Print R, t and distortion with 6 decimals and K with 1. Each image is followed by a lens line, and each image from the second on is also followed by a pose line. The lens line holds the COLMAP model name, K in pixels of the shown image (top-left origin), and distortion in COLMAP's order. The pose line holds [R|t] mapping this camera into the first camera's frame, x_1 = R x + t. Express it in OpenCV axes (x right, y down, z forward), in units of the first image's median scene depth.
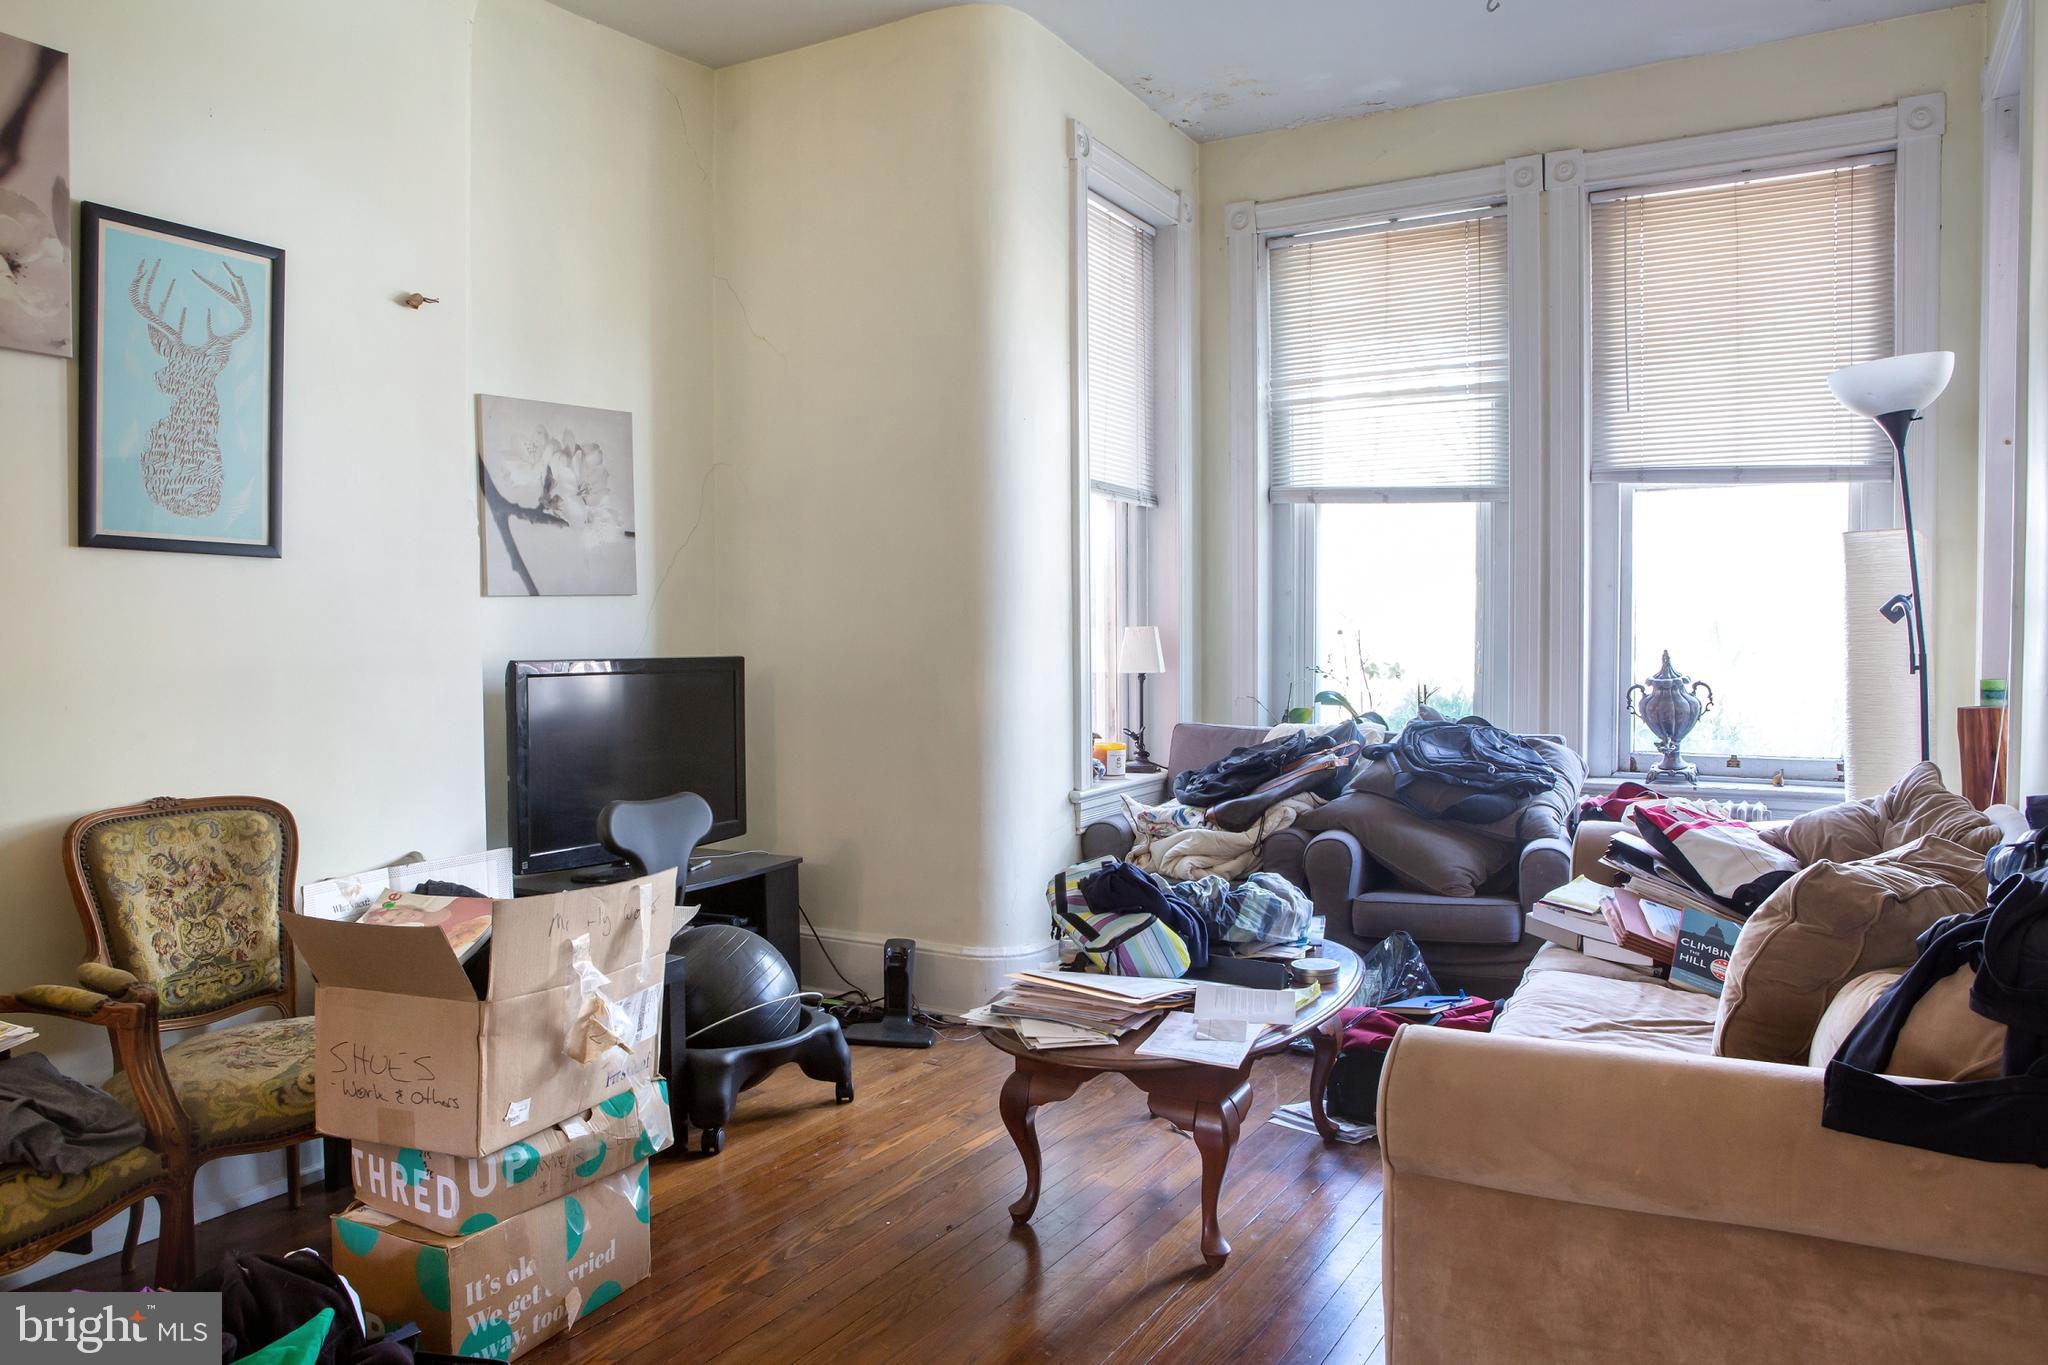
lens RADIAL K [[1449.4, 0, 1024.0], [0, 1449.4, 682.5], [0, 0, 1]] dist [-0.105926, 0.080310]
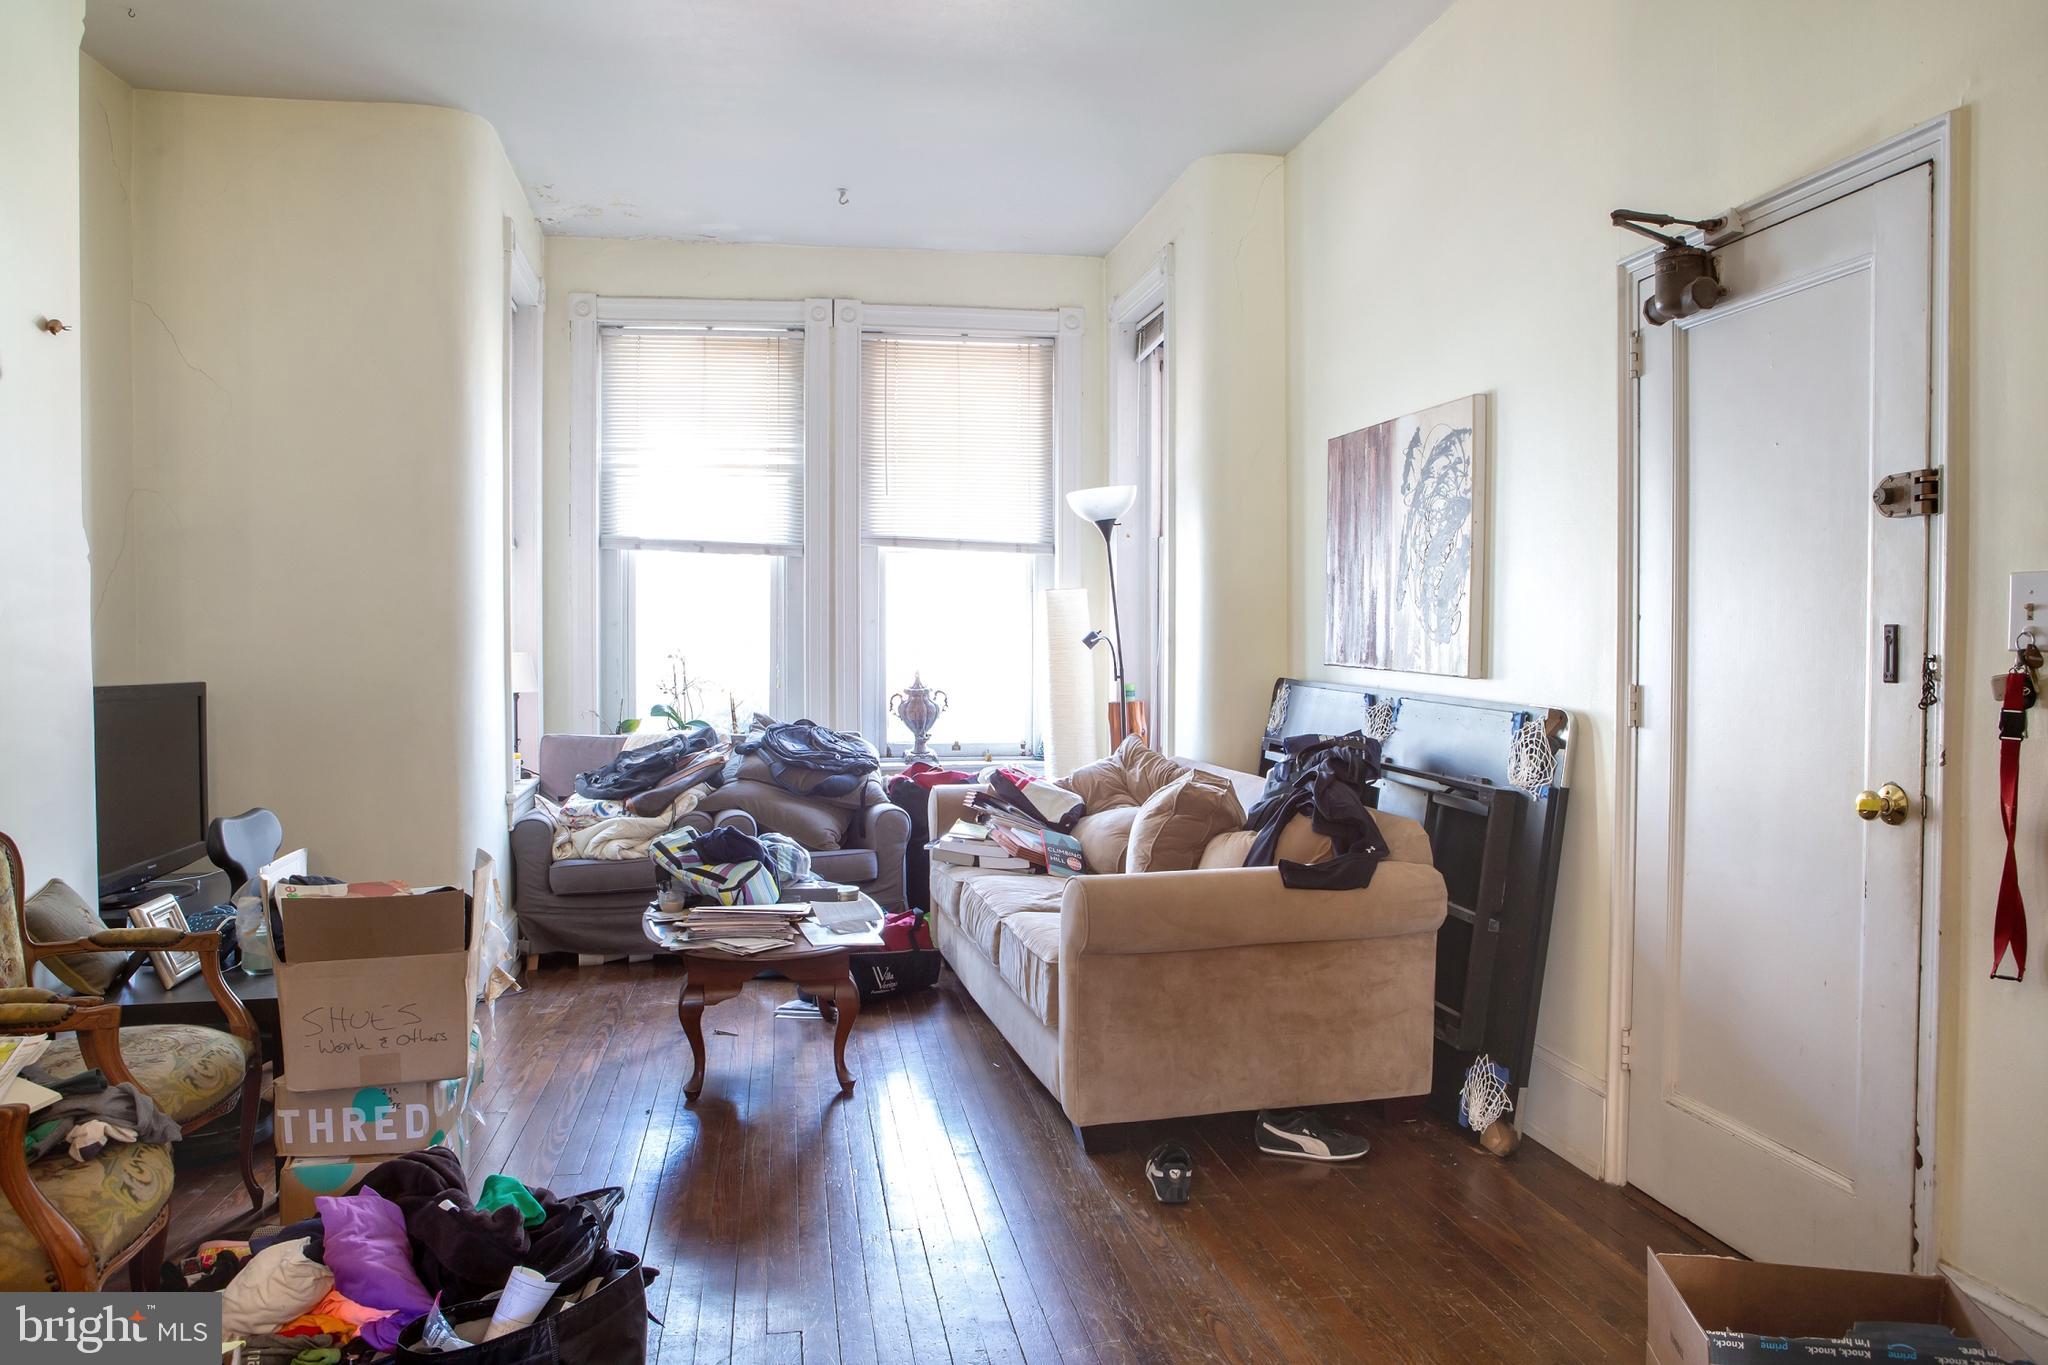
lens RADIAL K [[1449.4, 0, 1024.0], [0, 1449.4, 682.5], [0, 0, 1]] dist [-0.105926, 0.080310]
pose [[0.751465, -0.013988, 0.659624, -0.425925], [0.024309, 0.999683, -0.006494, 0.003179], [-0.659325, 0.020915, 0.751567, -0.142842]]
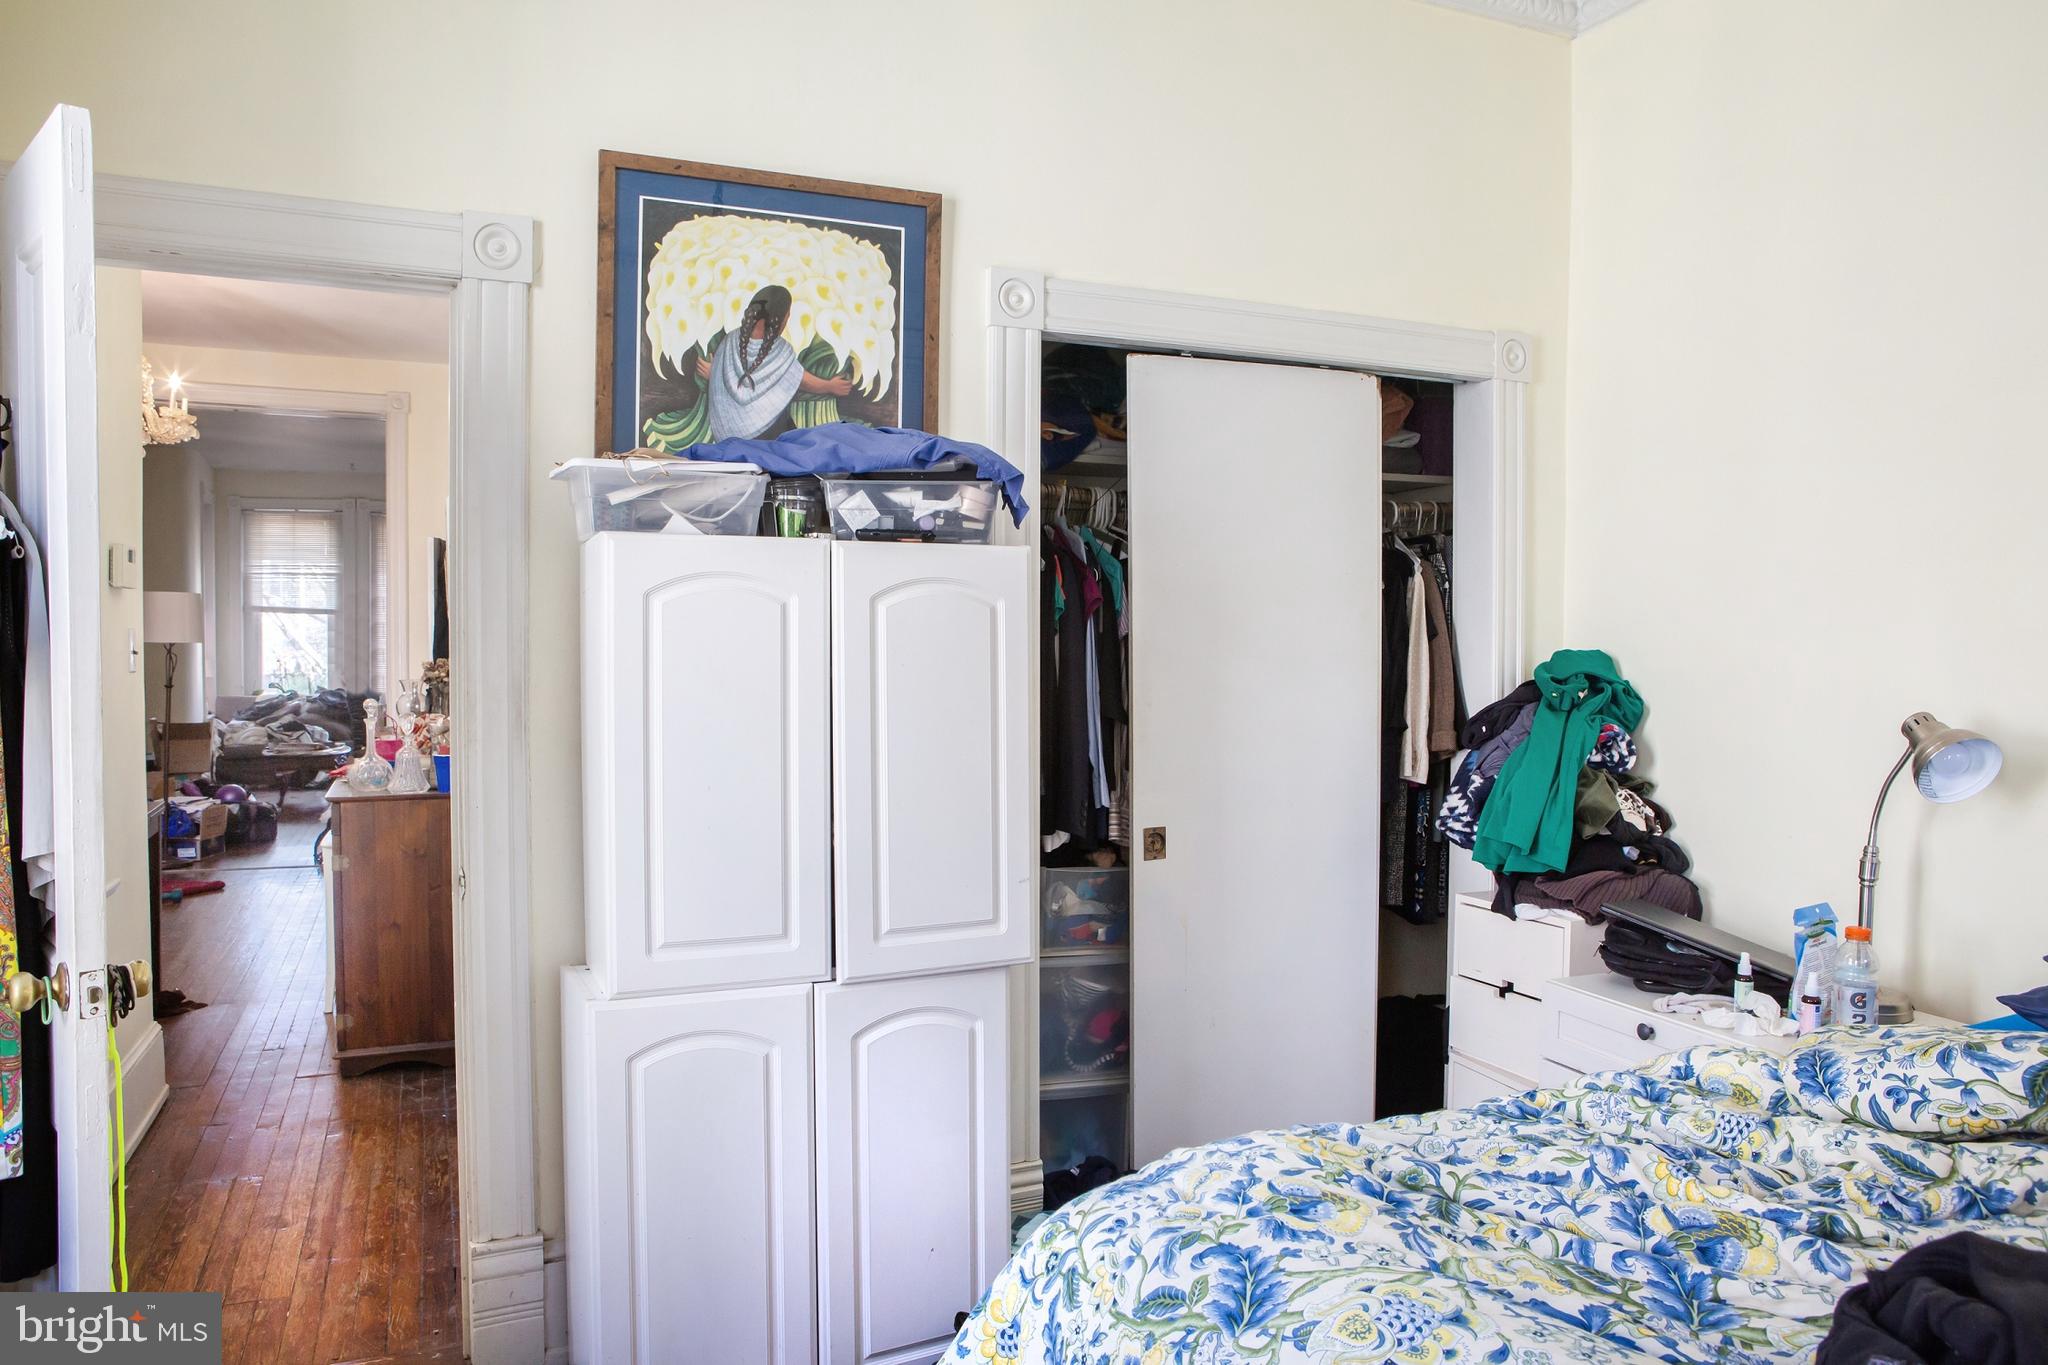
lens RADIAL K [[1449.4, 0, 1024.0], [0, 1449.4, 682.5], [0, 0, 1]] dist [-0.105926, 0.080310]
pose [[0.589648, -0.015075, 0.807519, -1.283207], [0.037281, 0.999268, -0.008568, 0.092859], [-0.806799, 0.035157, 0.589779, -1.972212]]
